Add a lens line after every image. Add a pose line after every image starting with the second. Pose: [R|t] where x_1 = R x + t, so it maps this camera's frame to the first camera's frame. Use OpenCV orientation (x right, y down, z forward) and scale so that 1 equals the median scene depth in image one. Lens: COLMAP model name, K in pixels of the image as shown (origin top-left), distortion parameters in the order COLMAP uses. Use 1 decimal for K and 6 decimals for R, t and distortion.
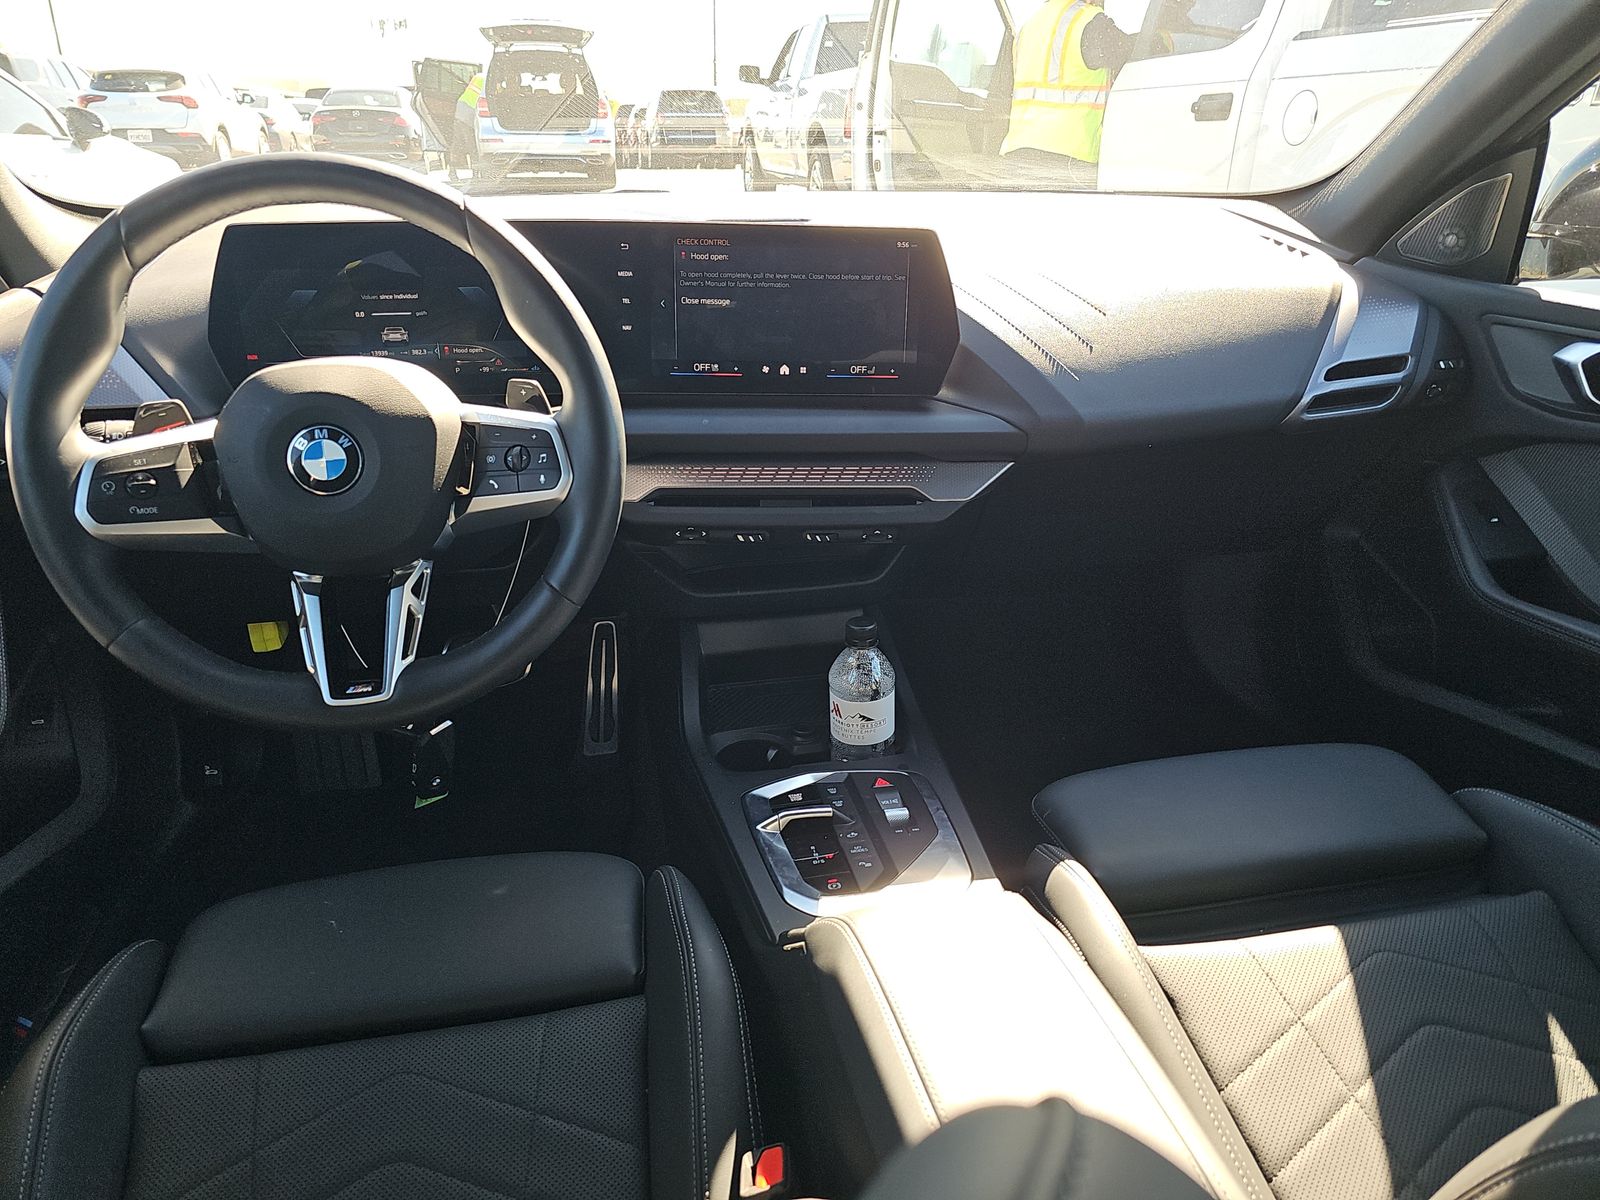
lens RADIAL K [[1070.7, 0, 806.5], [0, 1070.7, 609.6], [0, 0, 1]] dist [0.029464, -0.021936]
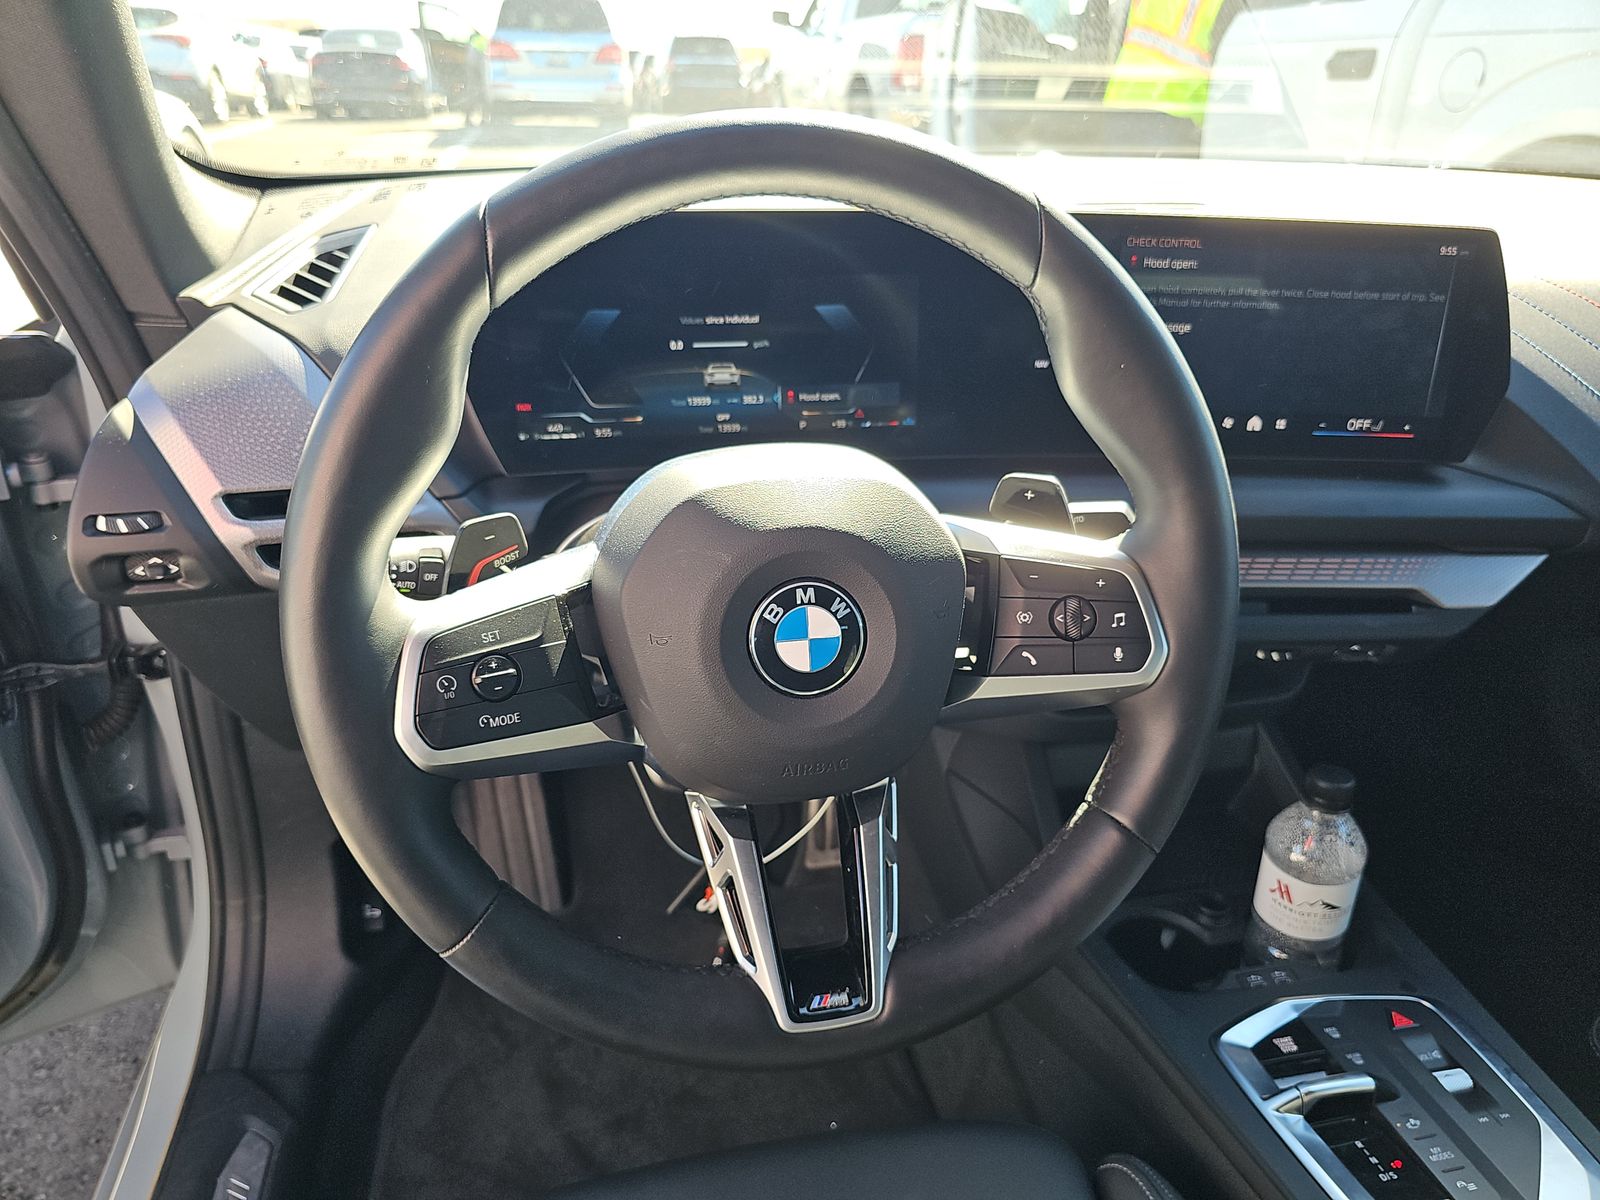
lens RADIAL K [[1070.7, 0, 793.5], [0, 1070.7, 600.8], [0, 0, 1]] dist [0.029464, -0.021936]
pose [[0.999886, 0.011814, 0.009412, -0.363584], [-0.012102, 0.999442, 0.031144, -0.140572], [-0.009039, -0.031254, 0.999471, 0.326409]]
